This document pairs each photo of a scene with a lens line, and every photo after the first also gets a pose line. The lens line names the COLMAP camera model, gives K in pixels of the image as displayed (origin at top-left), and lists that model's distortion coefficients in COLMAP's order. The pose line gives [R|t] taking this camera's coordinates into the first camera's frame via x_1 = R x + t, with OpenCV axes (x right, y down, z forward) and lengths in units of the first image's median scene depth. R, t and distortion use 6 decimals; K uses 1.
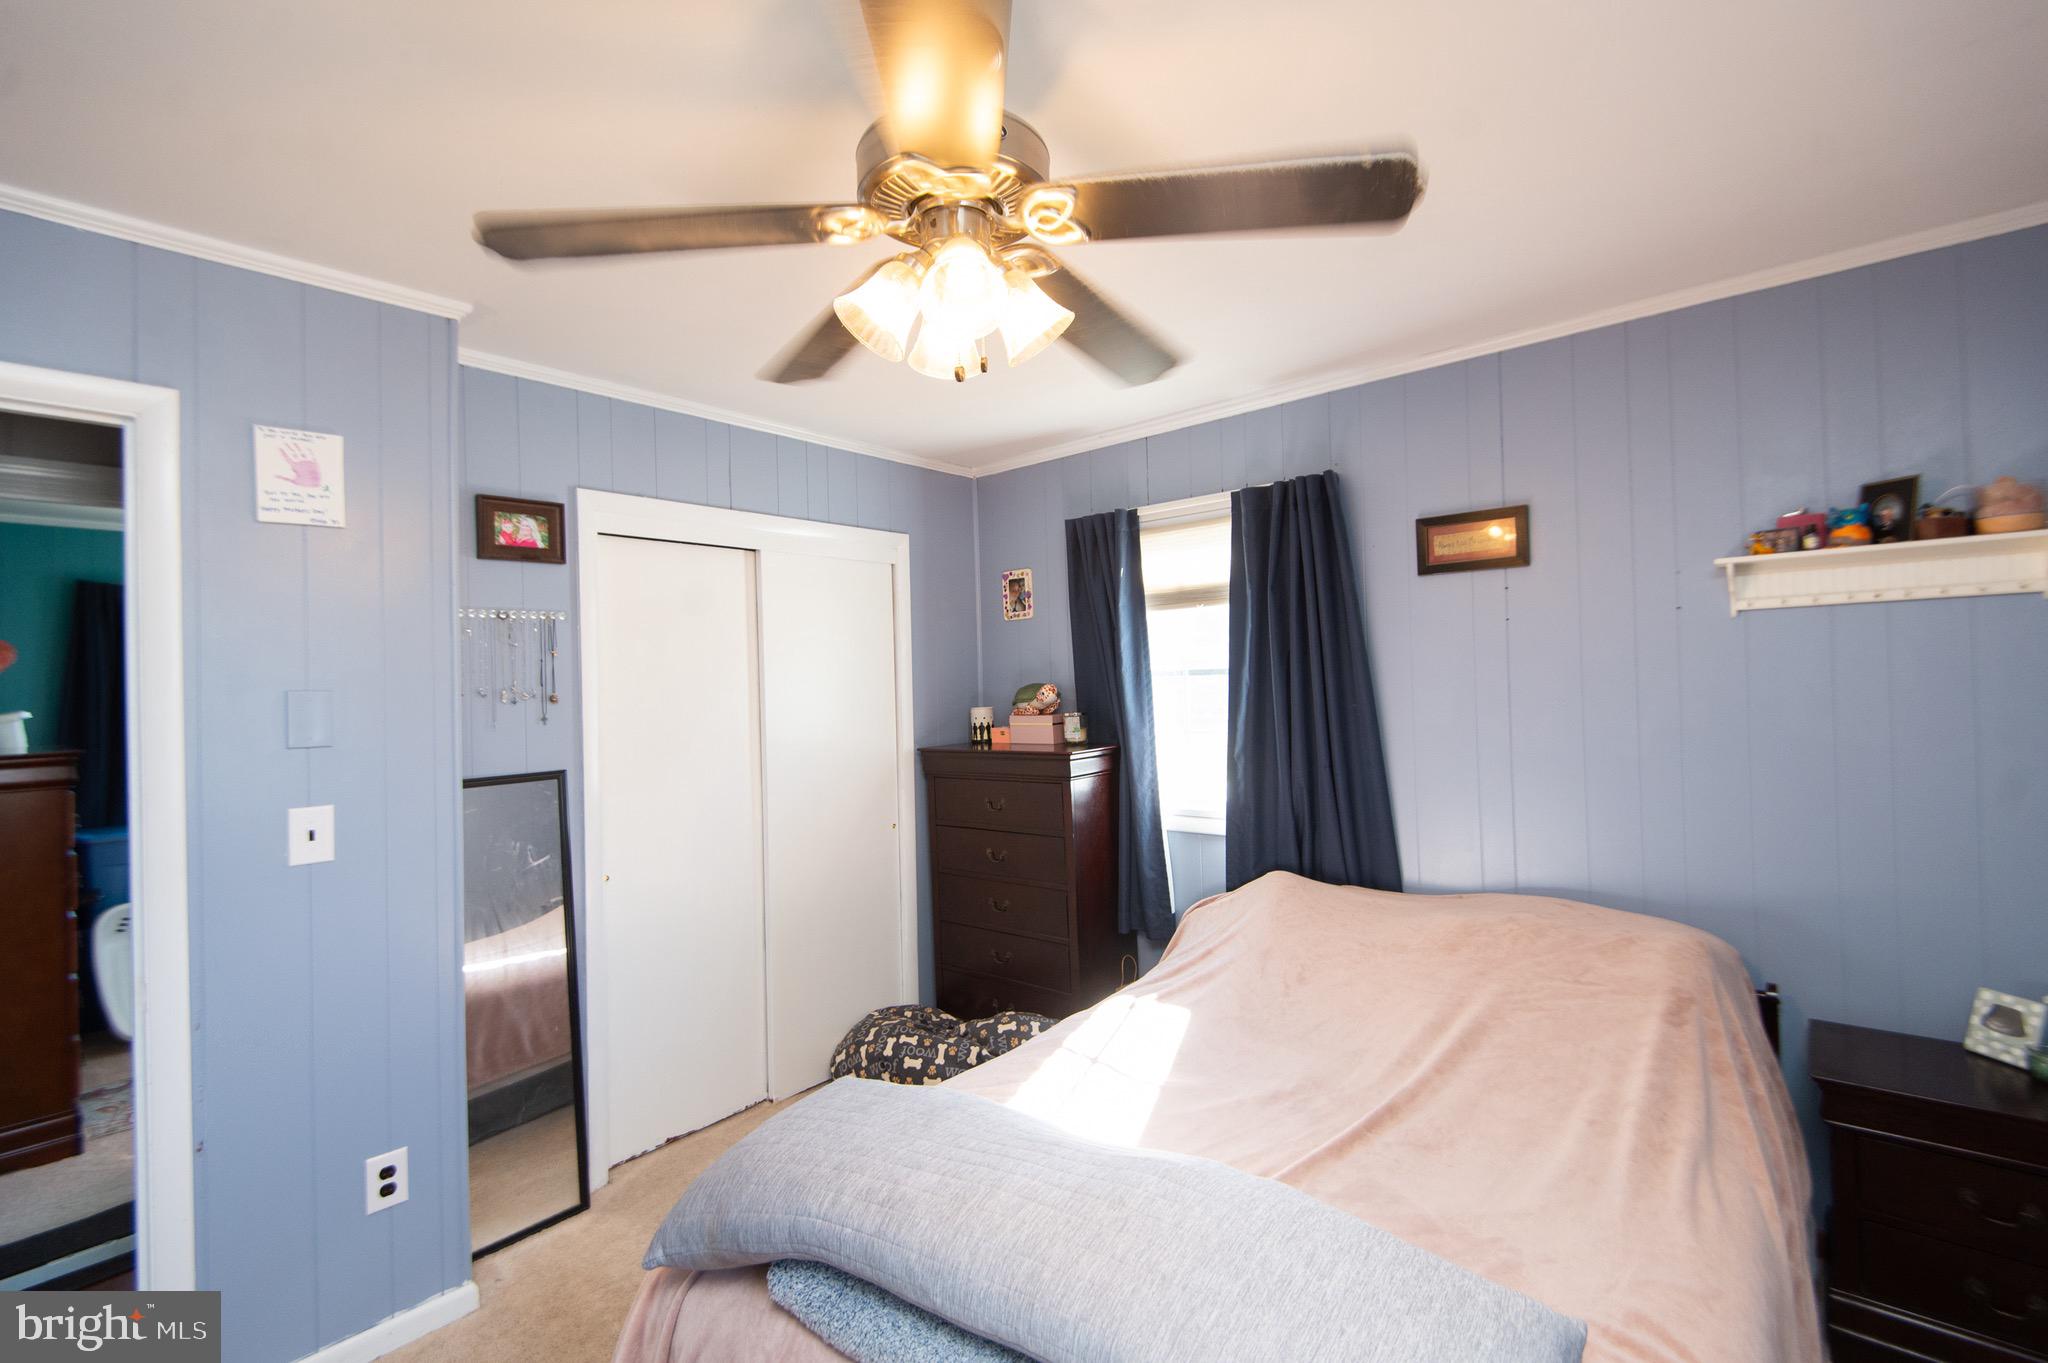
lens RADIAL K [[910.6, 0, 1026.4], [0, 910.6, 681.0], [0, 0, 1]] dist [0.022227, -0.009884]
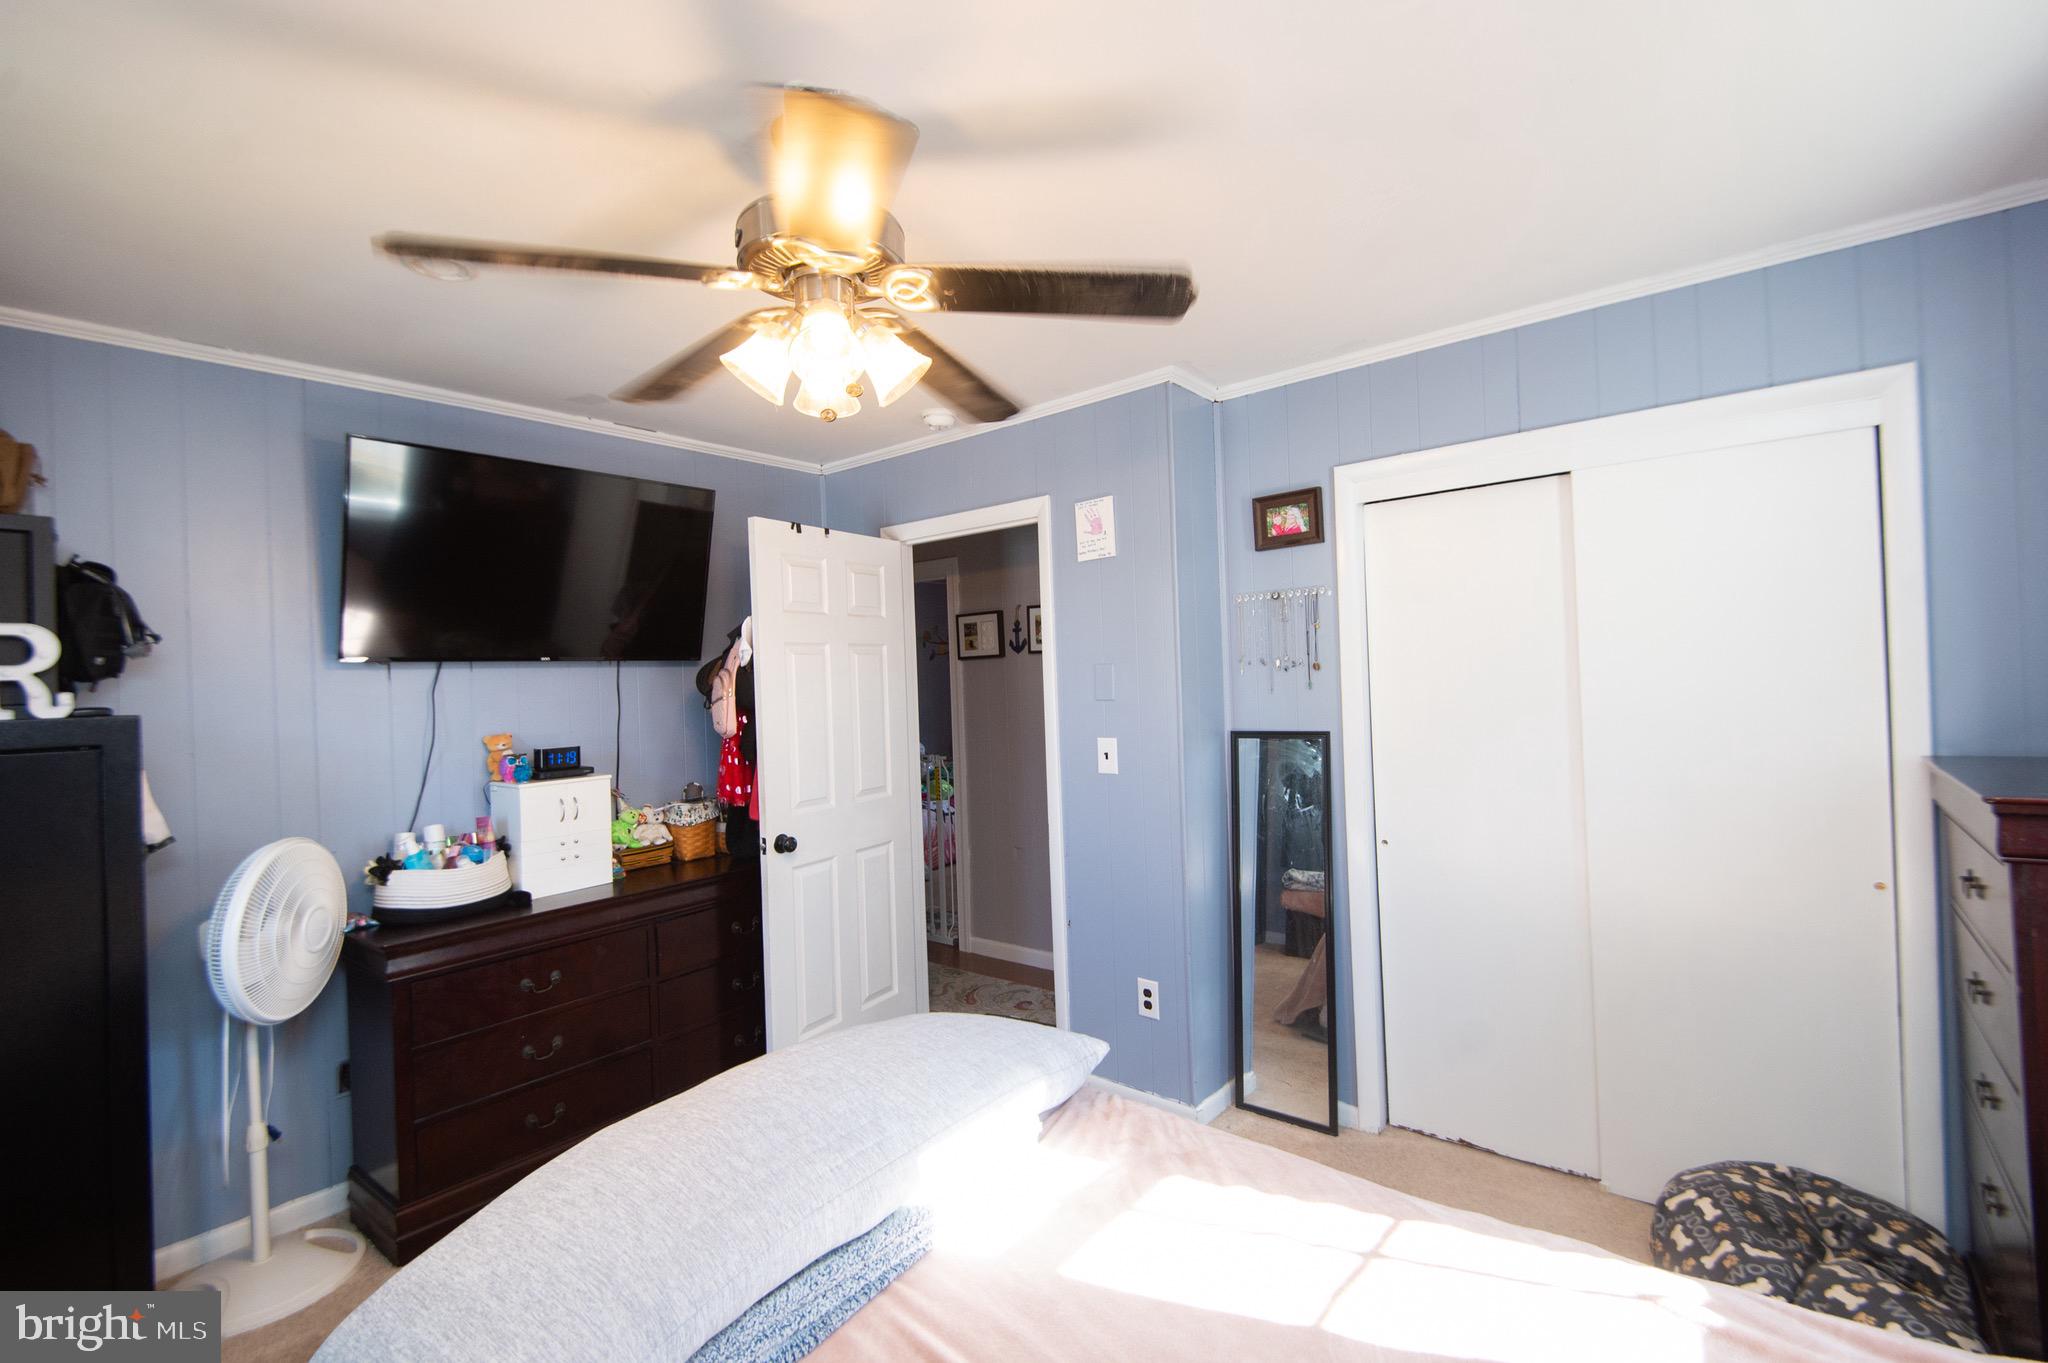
lens RADIAL K [[910.6, 0, 1029.8], [0, 910.6, 675.6], [0, 0, 1]] dist [0.022227, -0.009884]
pose [[0.017419, 0.024229, -0.999555, 0.590601], [0.038568, 0.998946, 0.024886, -0.010223], [0.999104, -0.038984, 0.016466, 0.647036]]
